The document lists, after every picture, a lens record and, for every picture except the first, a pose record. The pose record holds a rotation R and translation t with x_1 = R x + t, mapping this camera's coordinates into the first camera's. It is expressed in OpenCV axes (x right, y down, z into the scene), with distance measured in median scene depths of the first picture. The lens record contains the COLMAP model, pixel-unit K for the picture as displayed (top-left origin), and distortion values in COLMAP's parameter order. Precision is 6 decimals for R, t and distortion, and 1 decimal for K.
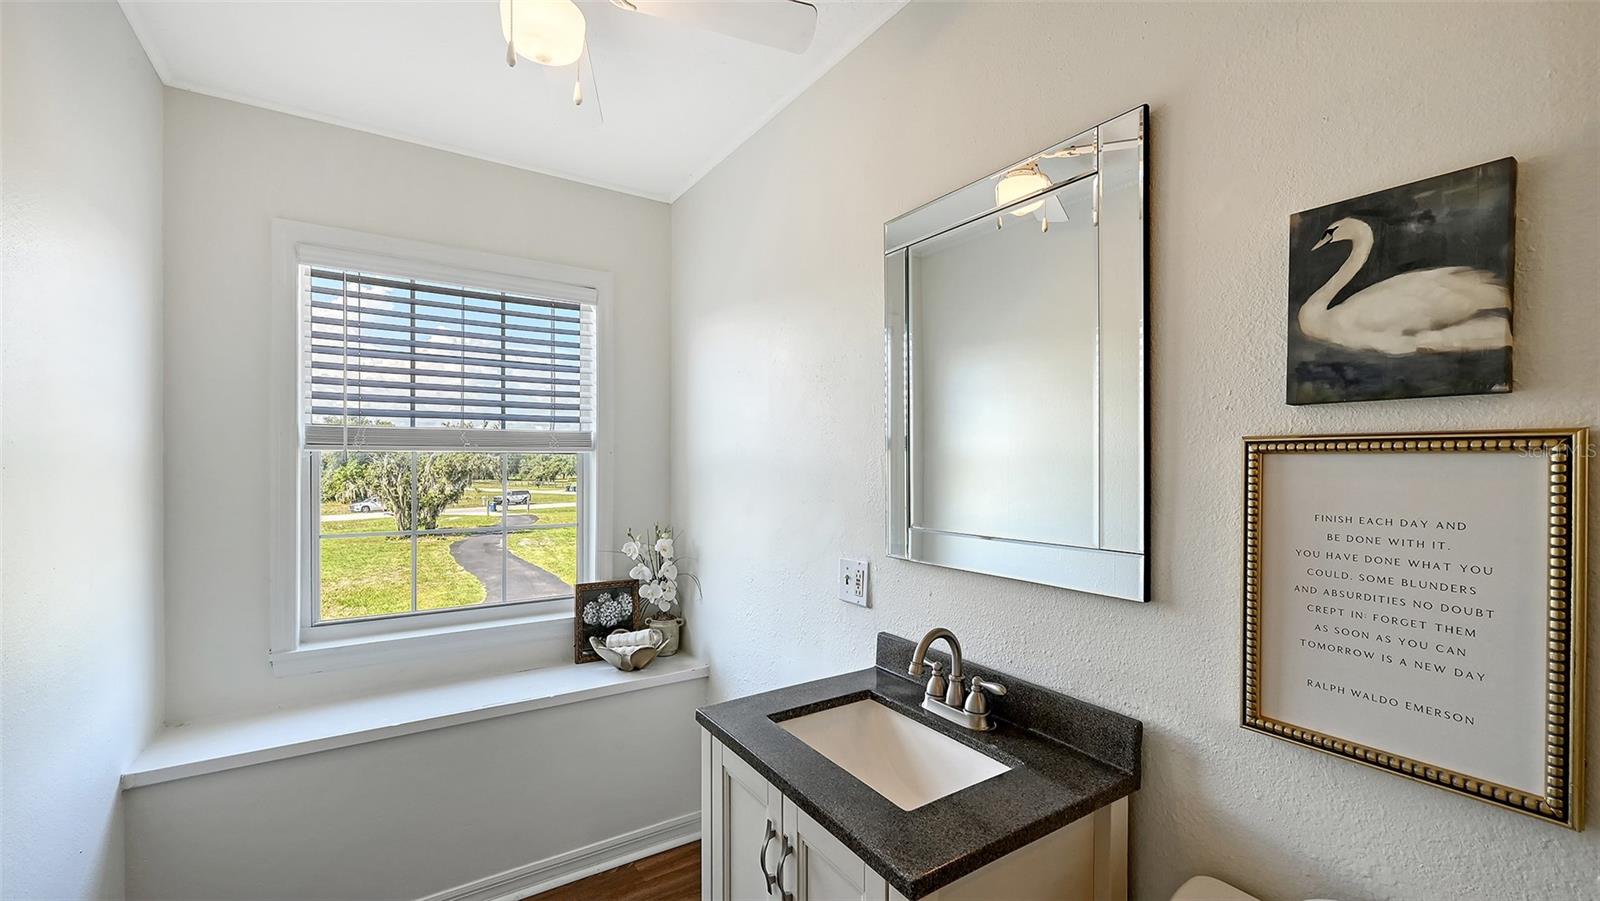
lens RADIAL K [[645.3, 0, 799.1], [0, 645.3, 459.8], [0, 0, 1]] dist [-0.000079, -0.000019]
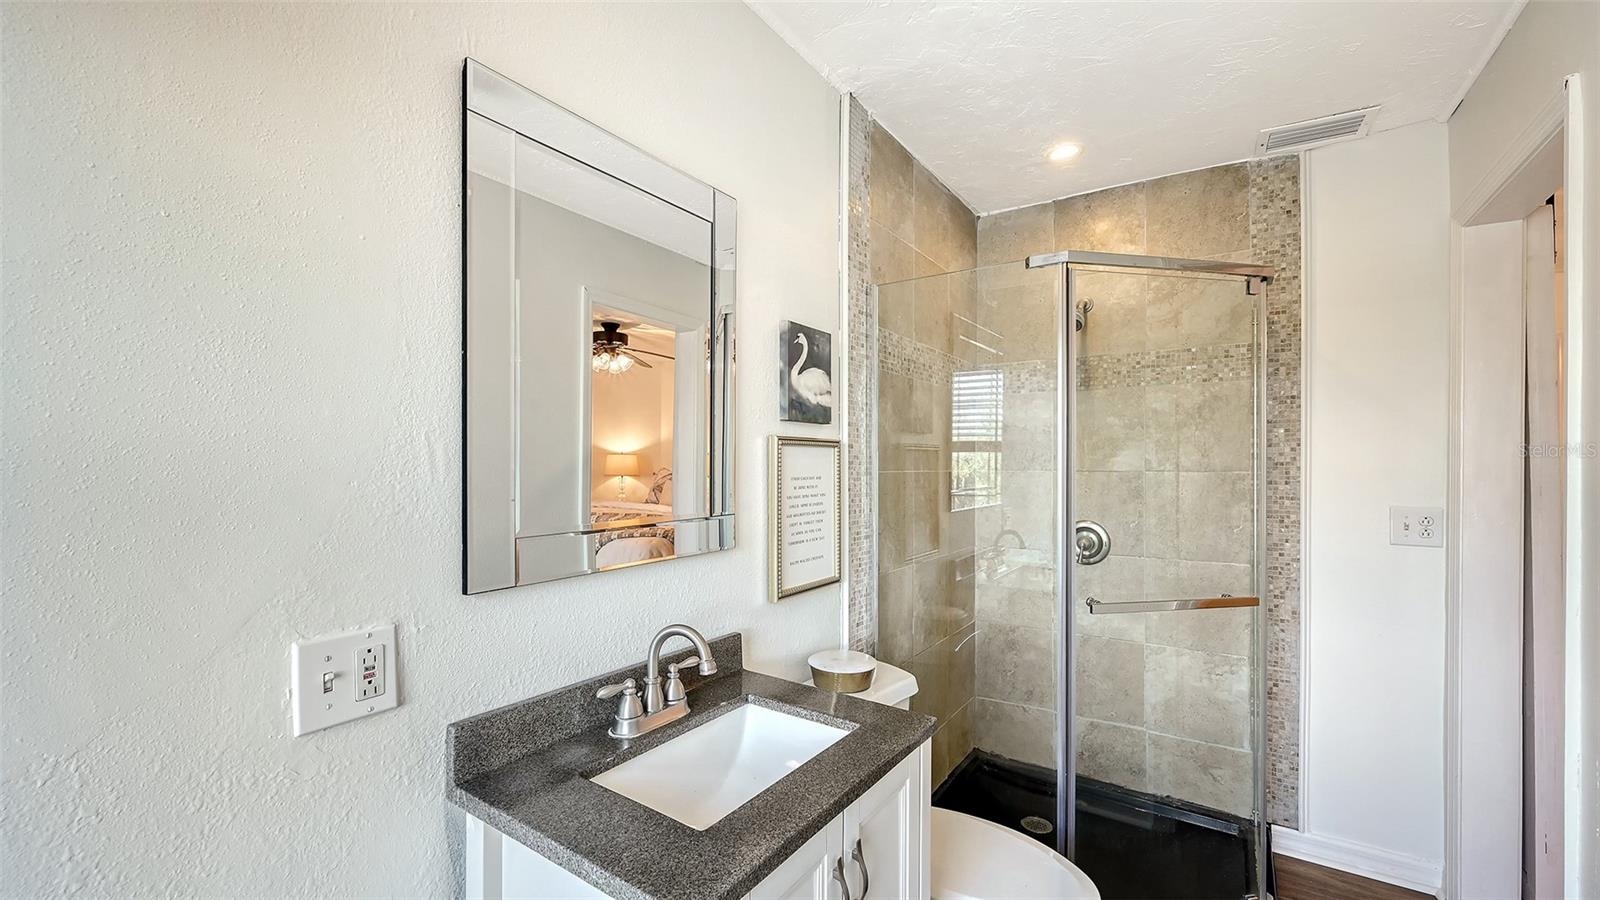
lens RADIAL K [[639.9, 0, 798.3], [0, 639.9, 455.8], [0, 0, 1]] dist [-0.000703, -0.000139]
pose [[-0.379571, -0.002554, 0.925159, -1.017580], [-0.012850, 0.999914, -0.002512, 0.023579], [-0.925074, -0.012842, -0.379571, 1.728539]]
